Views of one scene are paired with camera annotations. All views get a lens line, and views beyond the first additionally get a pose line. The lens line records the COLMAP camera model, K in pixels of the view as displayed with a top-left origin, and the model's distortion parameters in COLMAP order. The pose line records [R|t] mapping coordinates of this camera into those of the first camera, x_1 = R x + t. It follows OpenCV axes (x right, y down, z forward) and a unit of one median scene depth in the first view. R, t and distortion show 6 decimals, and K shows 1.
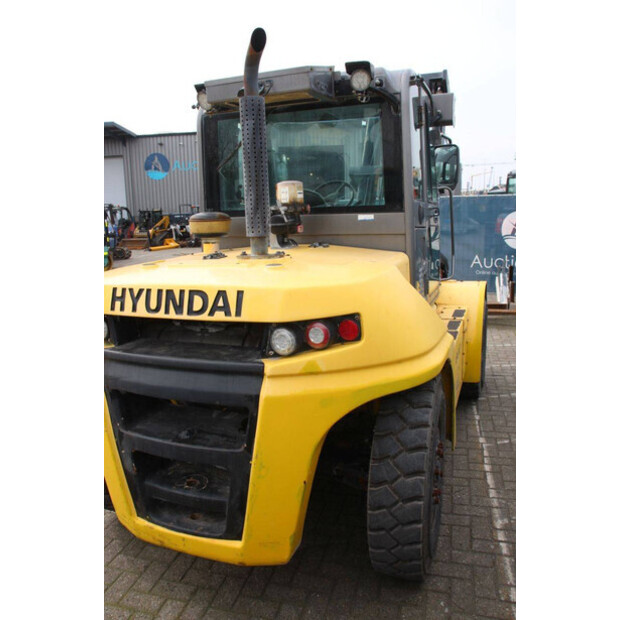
lens RADIAL K [[513.9, 0, 309.8], [0, 513.9, 311.4], [0, 0, 1]] dist [-0.169815, 0.117365]
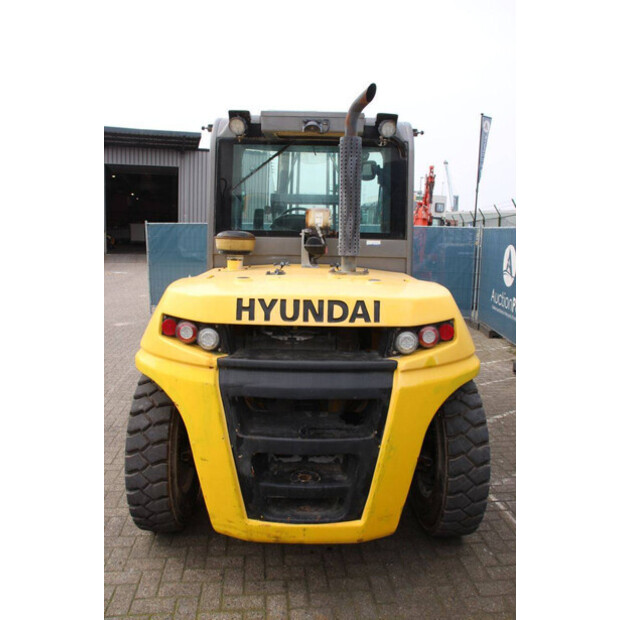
lens RADIAL K [[513.9, 0, 306.9], [0, 513.9, 314.7], [0, 0, 1]] dist [-0.169815, 0.117365]
pose [[0.934605, -0.006999, 0.355618, -0.657052], [0.021608, 0.999077, -0.037125, 0.030513], [-0.355030, 0.042382, 0.933894, -0.050650]]
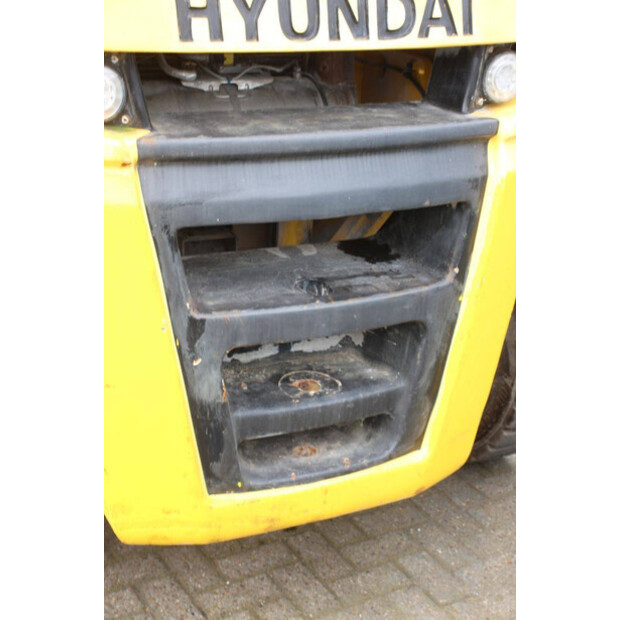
lens RADIAL K [[1070.0, 0, 311.2], [0, 1070.0, 329.9], [0, 0, 1]] dist [0.161539, 0.000000]
pose [[0.680246, -0.222869, 0.698280, -1.052437], [0.070983, 0.968206, 0.239872, 0.022779], [-0.729539, -0.113606, 0.674438, 0.272040]]
